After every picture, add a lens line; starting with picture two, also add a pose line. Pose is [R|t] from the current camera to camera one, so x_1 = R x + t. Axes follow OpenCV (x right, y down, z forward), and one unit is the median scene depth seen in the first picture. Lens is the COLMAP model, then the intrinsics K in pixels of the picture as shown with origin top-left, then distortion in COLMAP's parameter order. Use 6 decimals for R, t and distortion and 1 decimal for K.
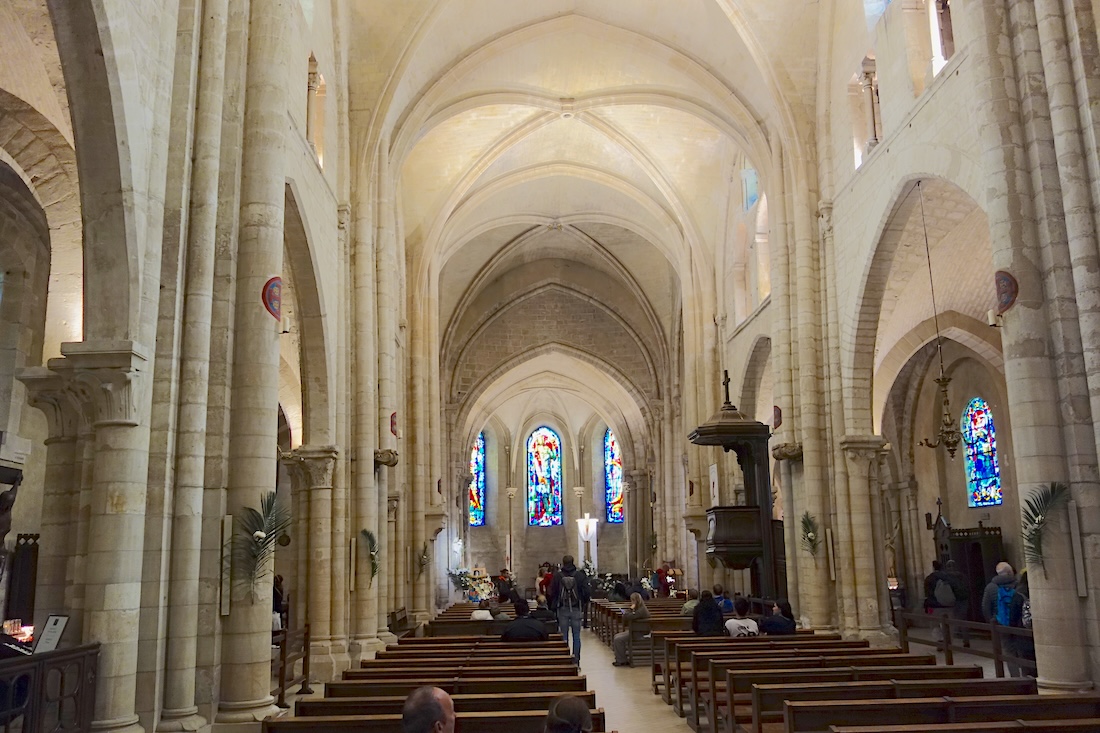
lens RADIAL K [[883.1, 0, 548.5], [0, 883.1, 367.4], [0, 0, 1]] dist [-0.013476, -0.005944]
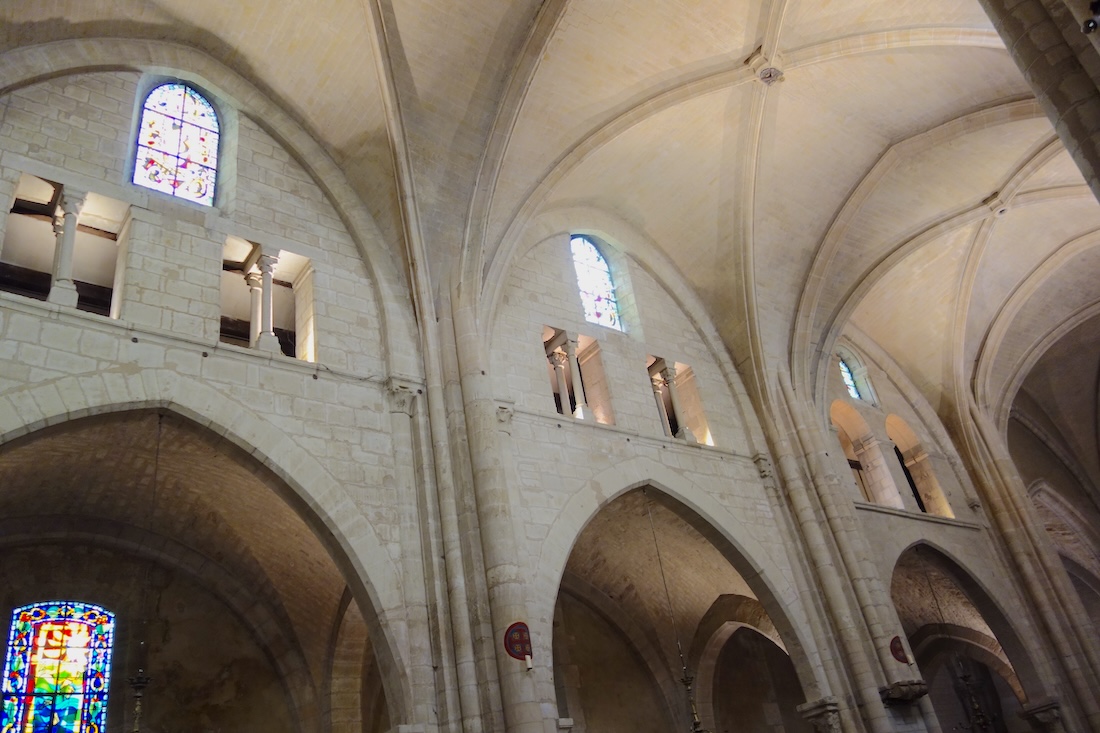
lens RADIAL K [[883.1, 0, 548.2], [0, 883.1, 367.9], [0, 0, 1]] dist [-0.013476, -0.005944]
pose [[0.554986, -0.476933, -0.681561, 0.373074], [0.314701, 0.878805, -0.358700, 0.019372], [0.770035, -0.015415, 0.637816, 0.149382]]
